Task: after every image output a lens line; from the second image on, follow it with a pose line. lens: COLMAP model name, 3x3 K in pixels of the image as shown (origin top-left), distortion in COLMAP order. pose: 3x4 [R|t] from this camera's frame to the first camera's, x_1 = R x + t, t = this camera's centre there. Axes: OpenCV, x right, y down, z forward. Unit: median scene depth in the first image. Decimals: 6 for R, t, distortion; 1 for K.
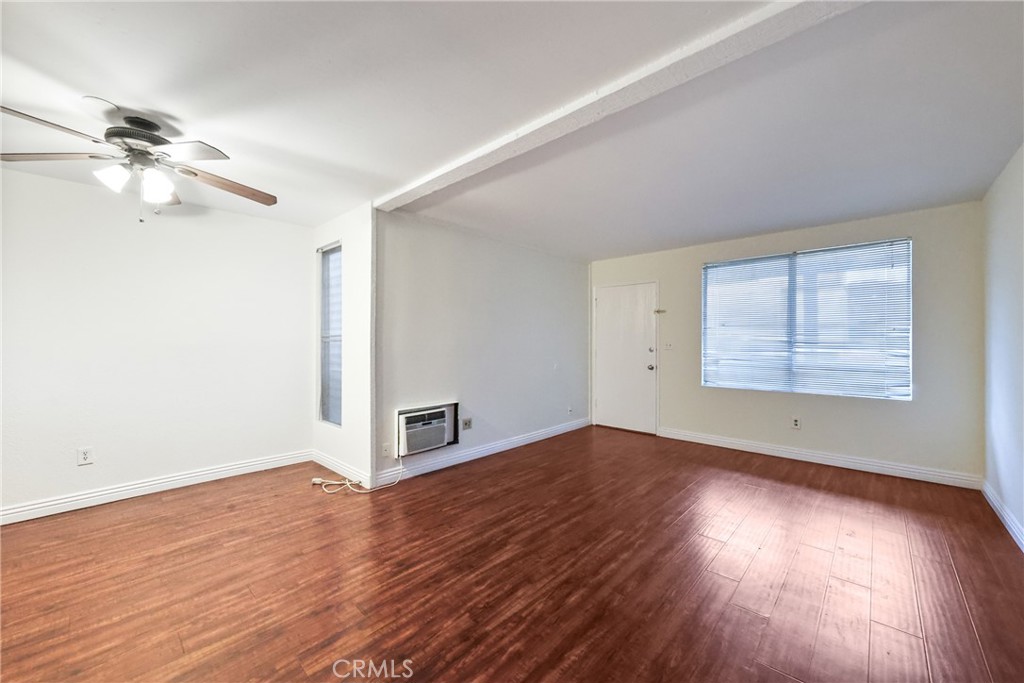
lens RADIAL K [[399.0, 0, 516.0], [0, 399.0, 341.9], [0, 0, 1]] dist [0.002176, 0.000108]
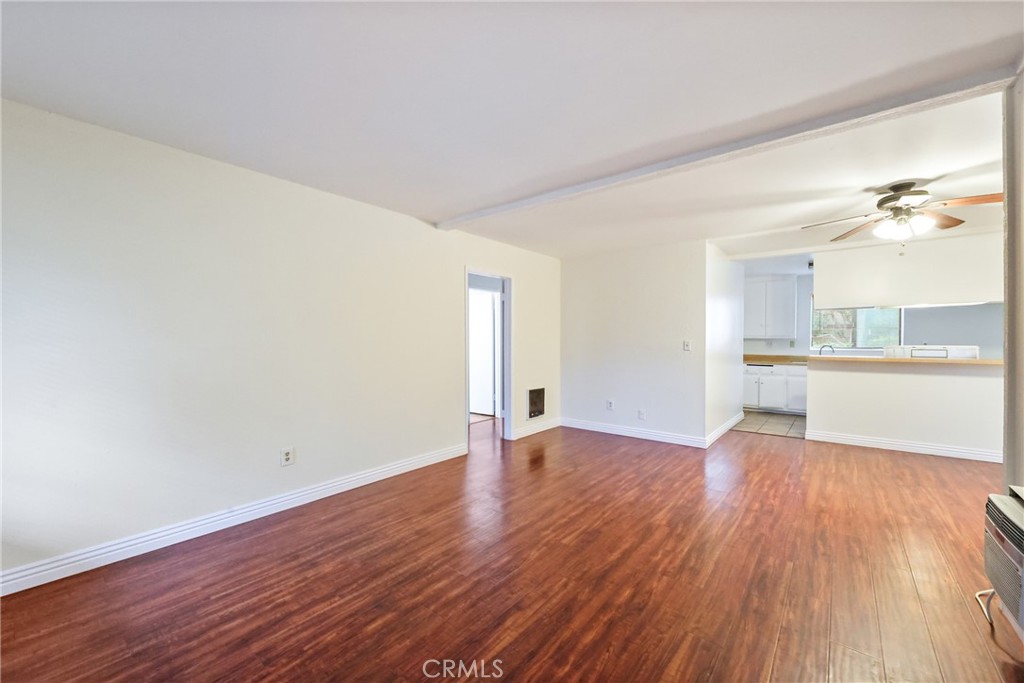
lens RADIAL K [[399.0, 0, 508.6], [0, 399.0, 342.1], [0, 0, 1]] dist [0.002176, 0.000108]
pose [[-0.998811, 0.000345, -0.048752, 0.479709], [-0.000075, 0.999963, 0.008623, -0.007608], [0.048753, 0.008616, -0.998774, 2.119590]]
